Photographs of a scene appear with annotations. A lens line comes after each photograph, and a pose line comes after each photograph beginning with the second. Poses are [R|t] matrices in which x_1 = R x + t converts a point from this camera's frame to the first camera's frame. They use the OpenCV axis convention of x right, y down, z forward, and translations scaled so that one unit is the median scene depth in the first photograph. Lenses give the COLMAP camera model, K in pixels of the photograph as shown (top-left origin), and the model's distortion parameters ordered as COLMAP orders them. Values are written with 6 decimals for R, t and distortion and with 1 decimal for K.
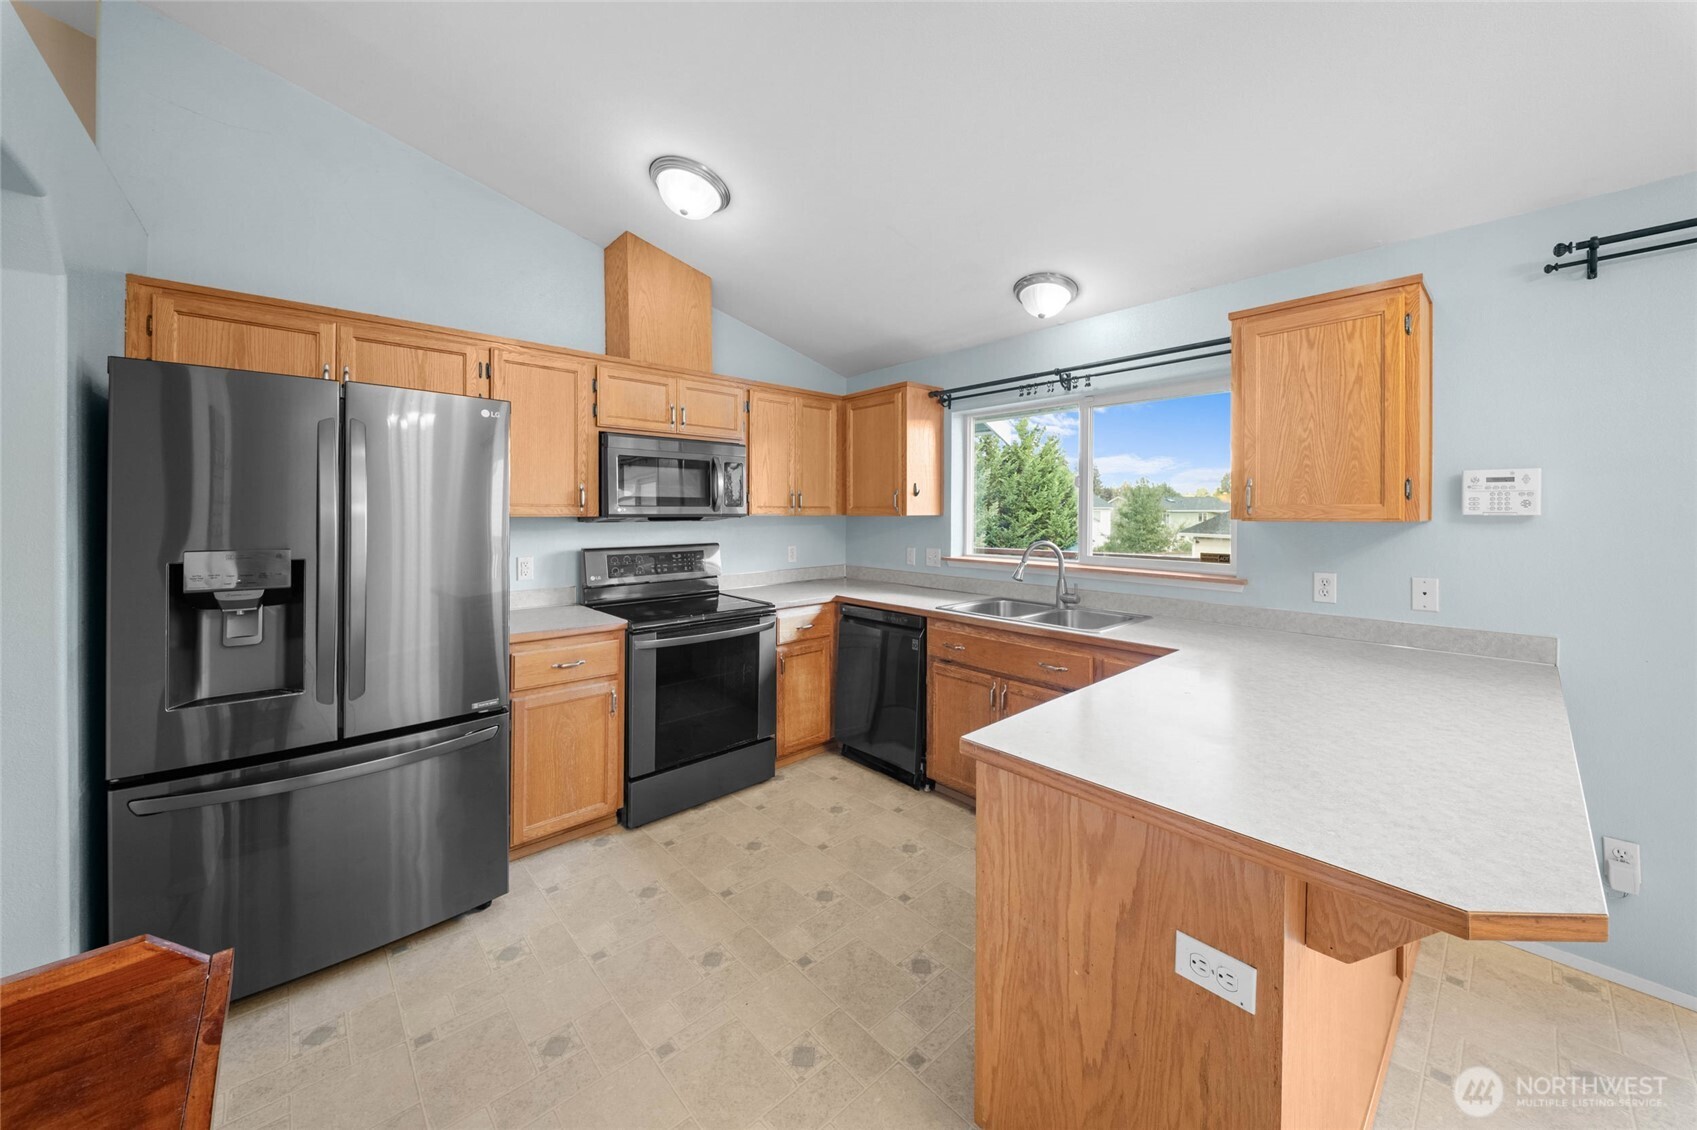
lens RADIAL K [[621.4, 0, 842.7], [0, 621.4, 524.7], [0, 0, 1]] dist [0.000285, -0.002168]
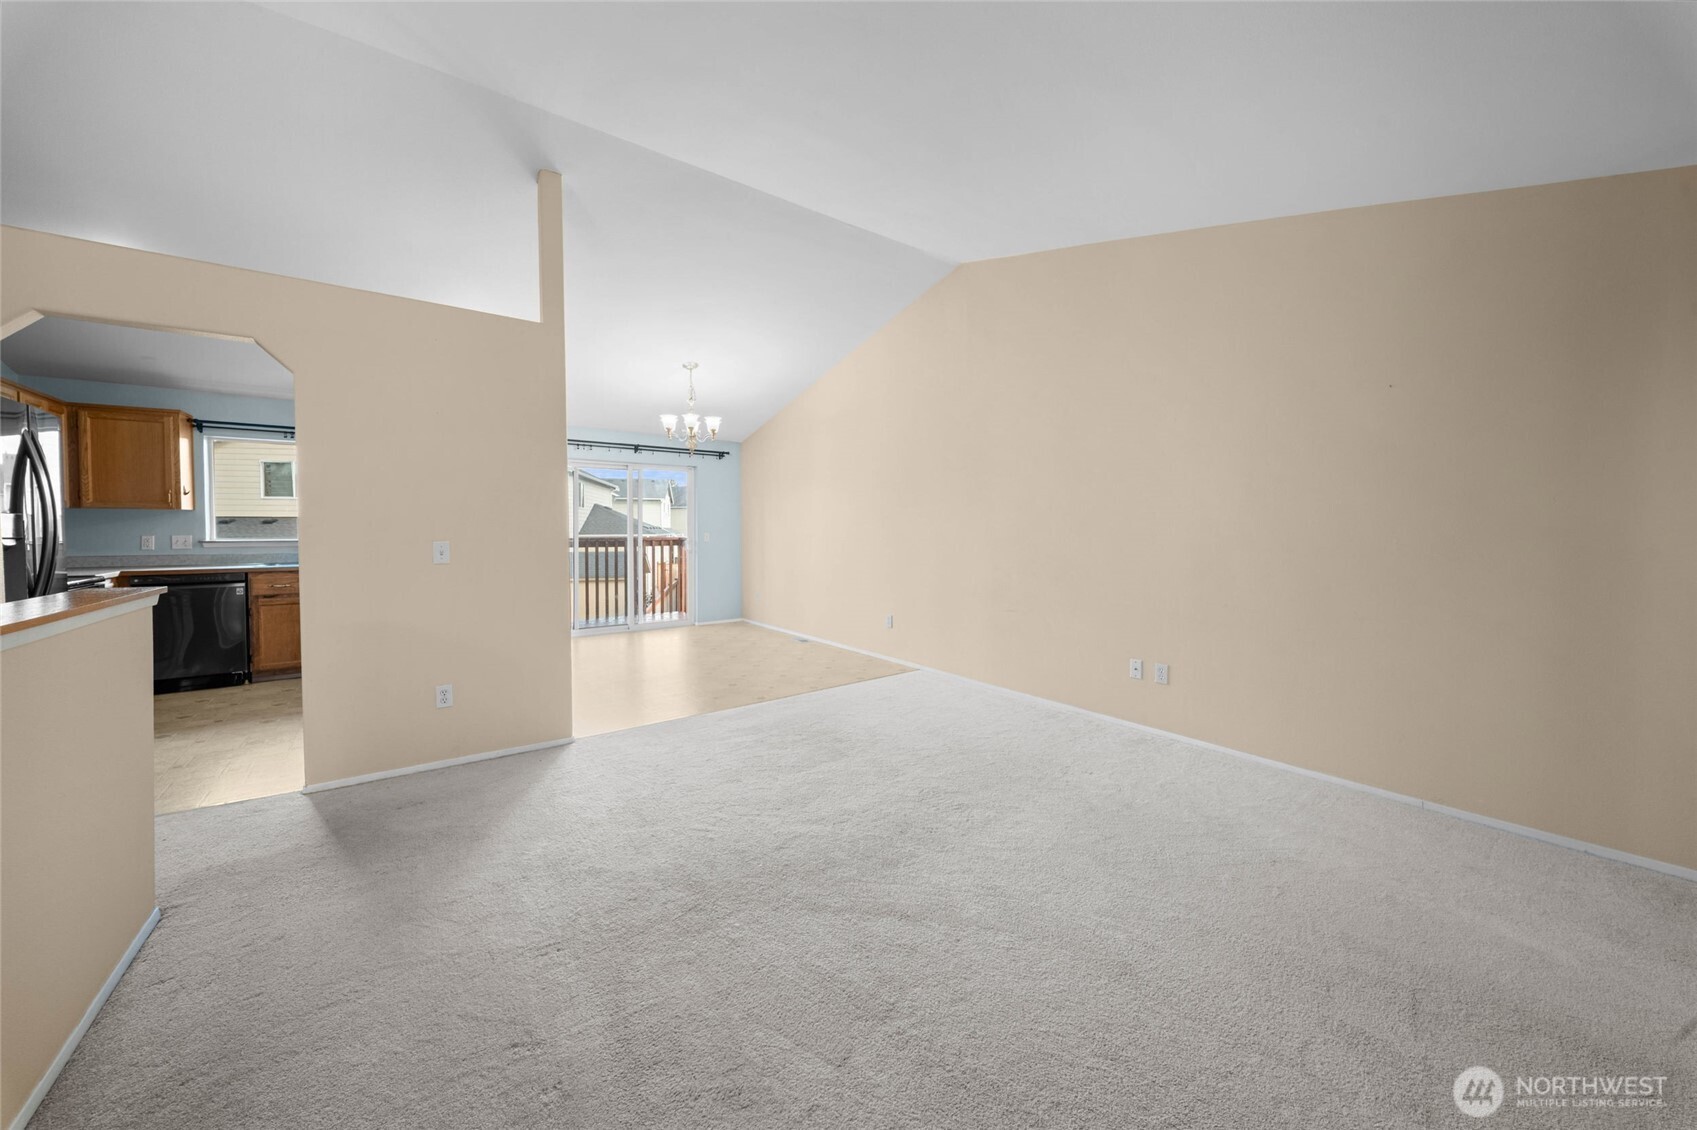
lens RADIAL K [[573.5, 0, 816.8], [0, 573.5, 548.1], [0, 0, 1]] dist [0.000477, -0.001561]
pose [[0.146873, -0.034248, 0.988562, -1.067671], [0.018345, 0.999323, 0.031895, 0.063881], [-0.988985, 0.013451, 0.147402, -0.637966]]
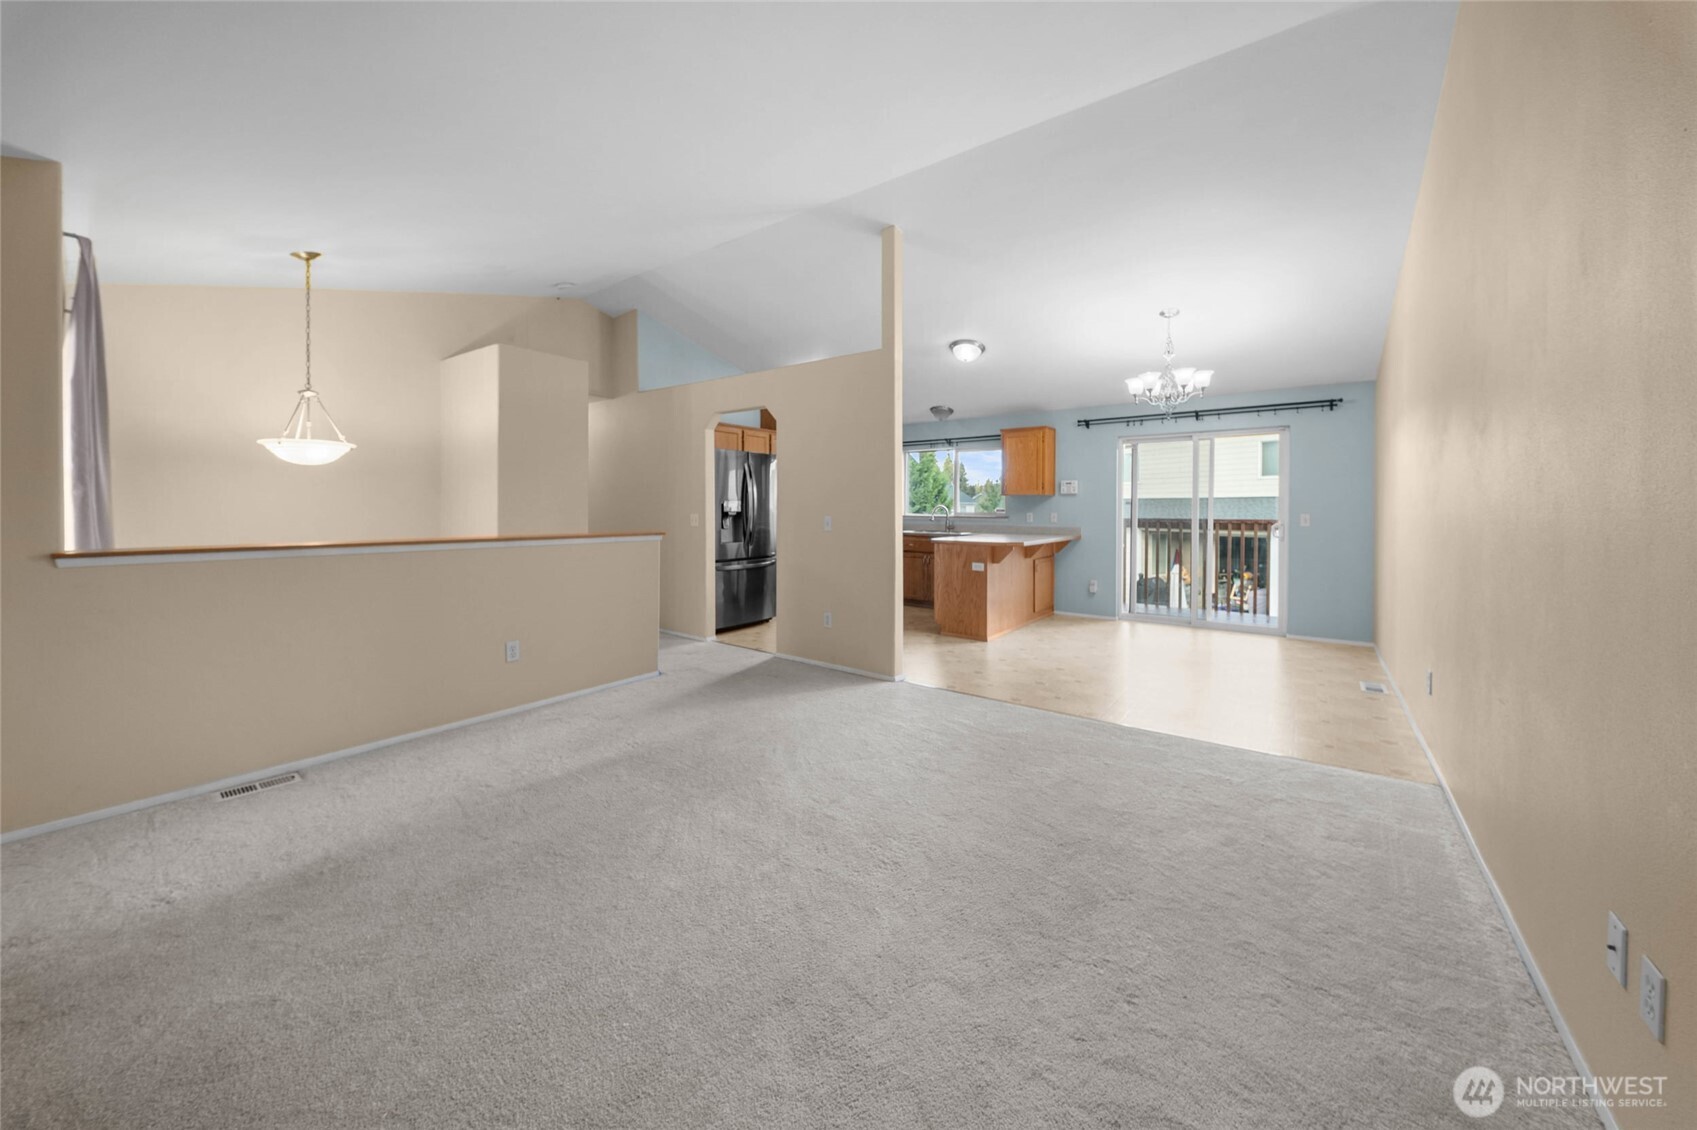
lens RADIAL K [[575.4, 0, 848.7], [0, 575.4, 513.3], [0, 0, 1]] dist [-0.022203, -0.000055]
pose [[0.981688, -0.001734, 0.190487, -0.494358], [0.003285, 0.999964, -0.007822, 0.075080], [-0.190467, 0.008305, 0.981659, -1.240492]]
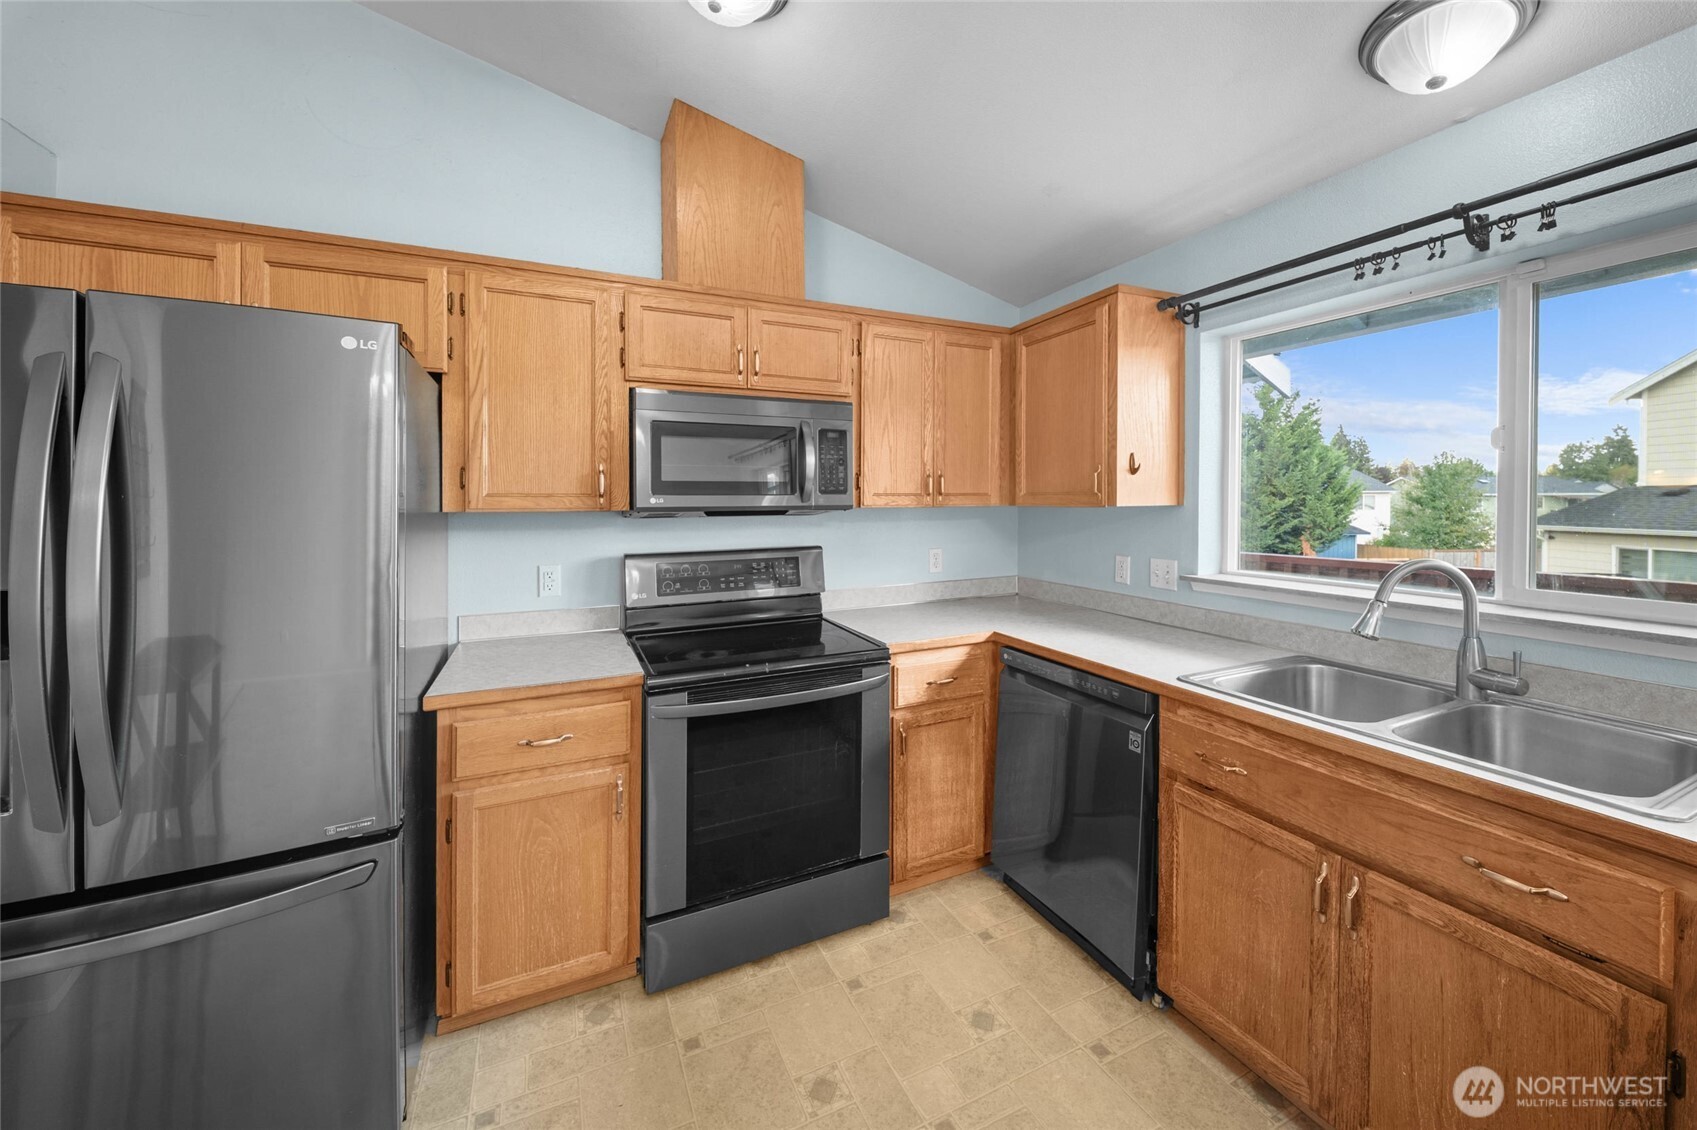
lens RADIAL K [[626.9, 0, 813.5], [0, 626.9, 512.0], [0, 0, 1]] dist [0.008652, -0.009146]
pose [[0.943440, 0.001298, -0.331542, 0.031236], [-0.001339, 0.999999, 0.000106, -0.010464], [0.331541, 0.000344, 0.943441, 0.370052]]
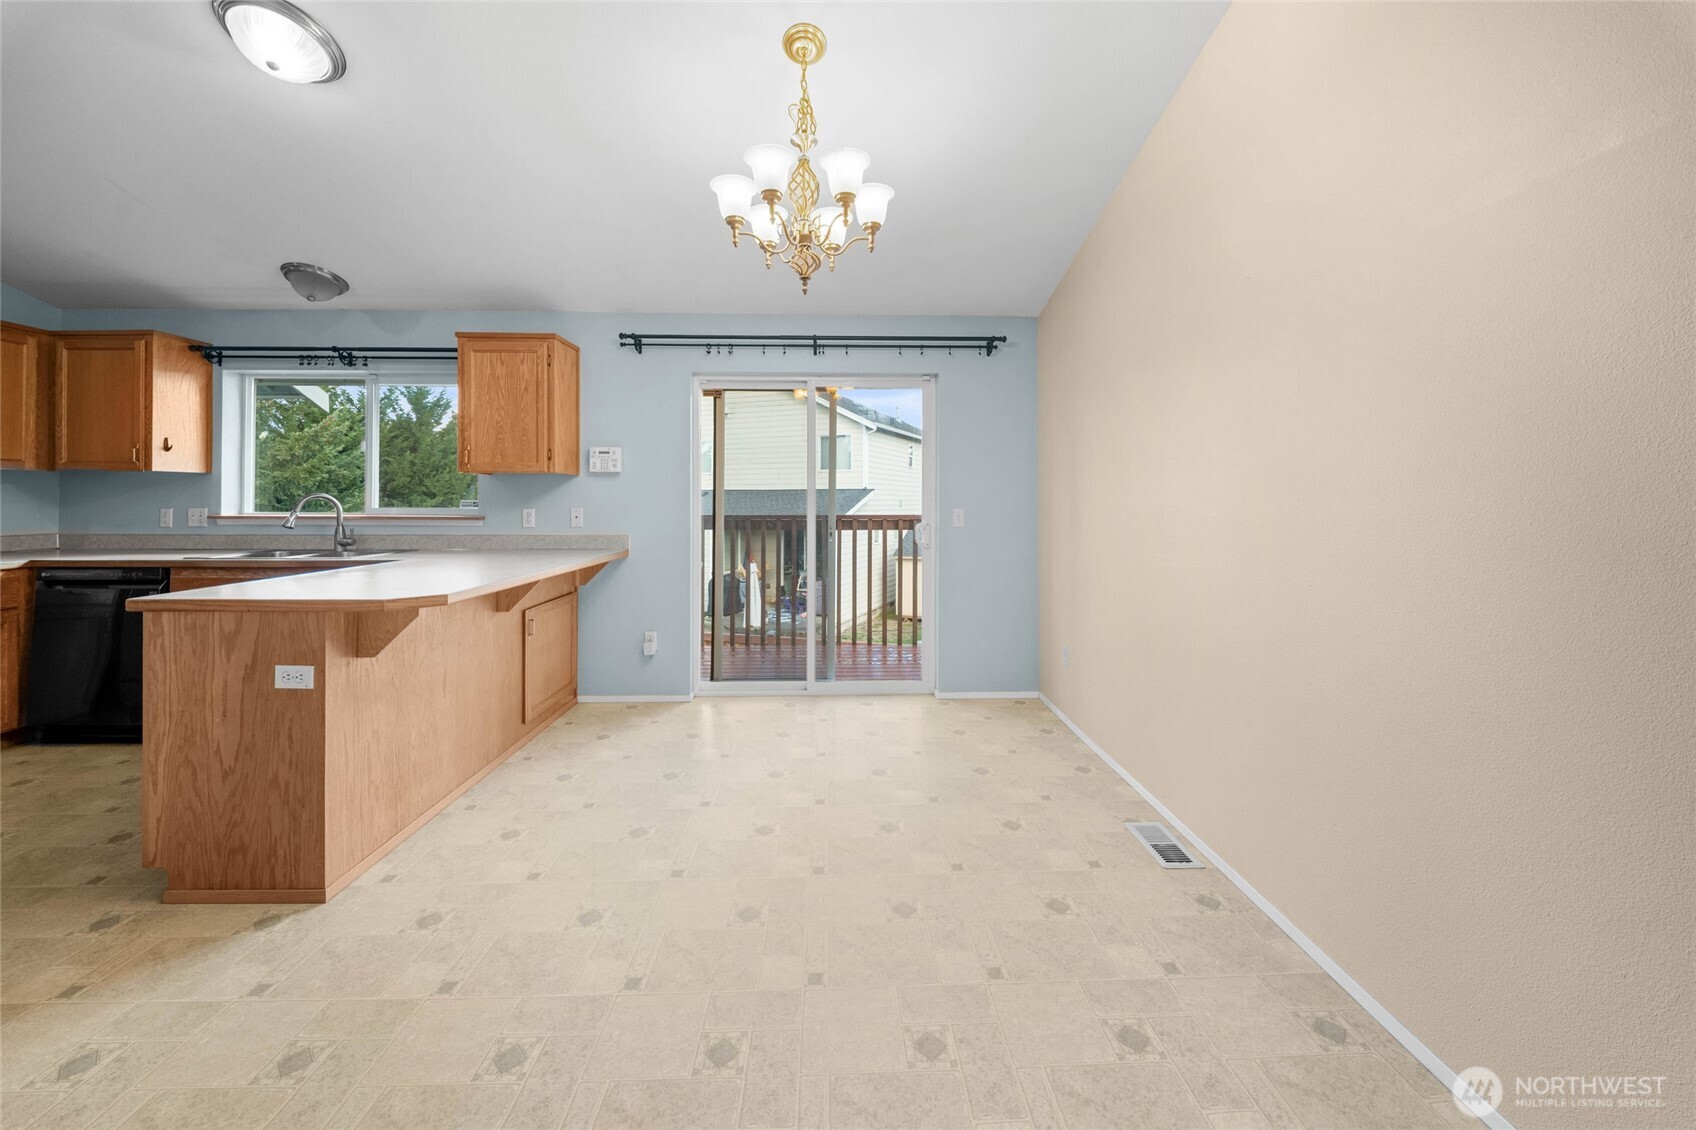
lens RADIAL K [[621.7, 0, 848.0], [0, 621.7, 498.7], [0, 0, 1]] dist [-0.000522, -0.002292]
pose [[0.639747, 0.000577, 0.768585, 0.064636], [0.015363, 0.999790, -0.013539, 0.064563], [-0.768432, 0.020470, 0.639604, -0.476047]]
